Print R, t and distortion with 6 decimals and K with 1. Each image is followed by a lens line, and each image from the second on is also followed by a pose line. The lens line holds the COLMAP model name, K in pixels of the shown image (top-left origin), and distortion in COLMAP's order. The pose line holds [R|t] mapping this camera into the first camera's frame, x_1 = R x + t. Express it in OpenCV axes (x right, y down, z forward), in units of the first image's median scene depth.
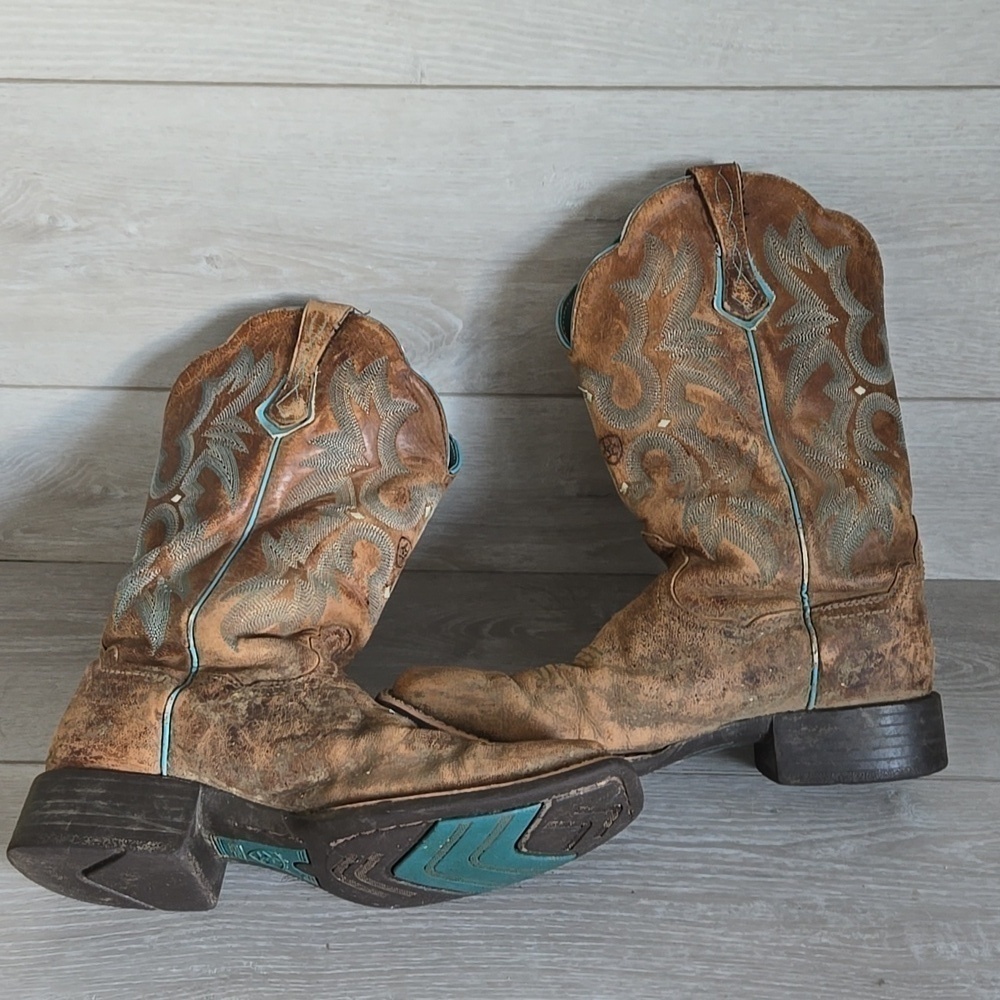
lens RADIAL K [[1506.8, 0, 483.4], [0, 1506.8, 490.5], [0, 0, 1]] dist [0.076279, 0.000000]
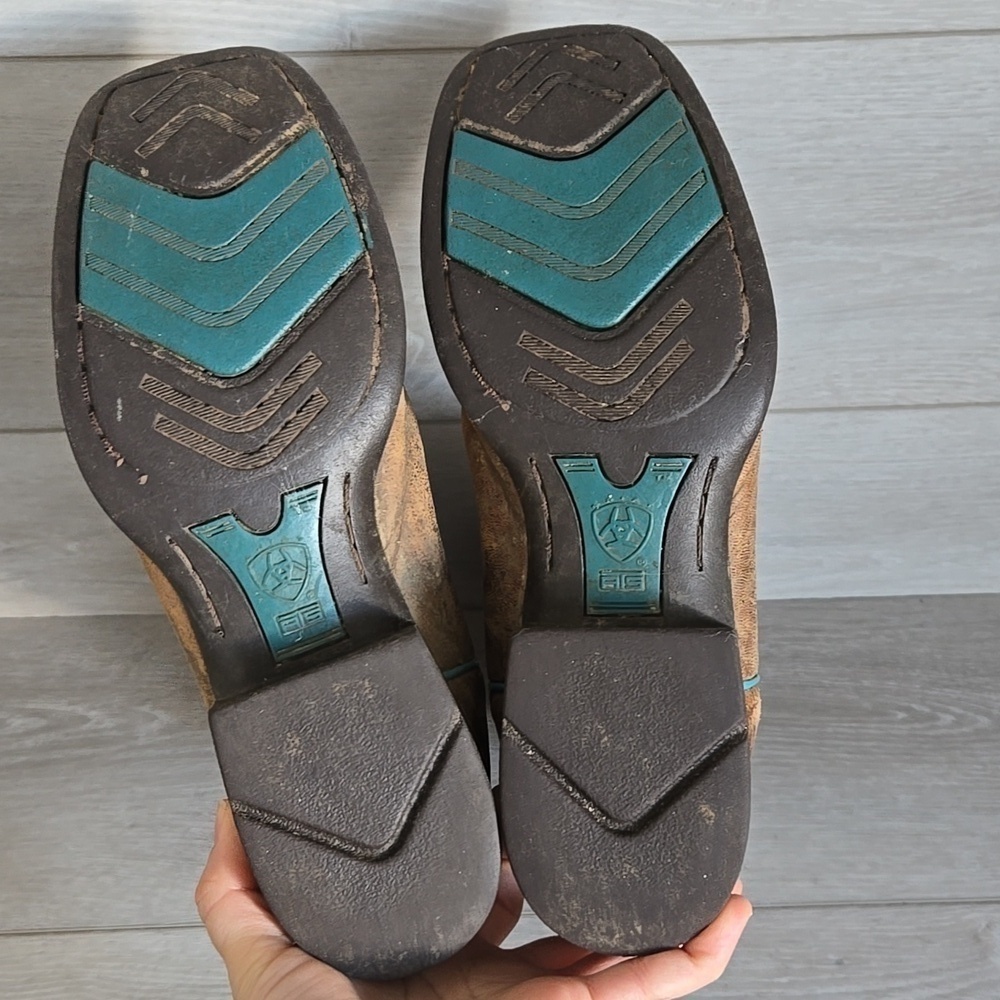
lens RADIAL K [[1506.8, 0, 489.9], [0, 1506.8, 497.6], [0, 0, 1]] dist [0.076279, 0.000000]
pose [[0.998396, -0.047967, 0.030085, -0.007932], [0.041248, 0.980157, 0.193884, -0.199348], [-0.038788, -0.192332, 0.980563, 0.258840]]
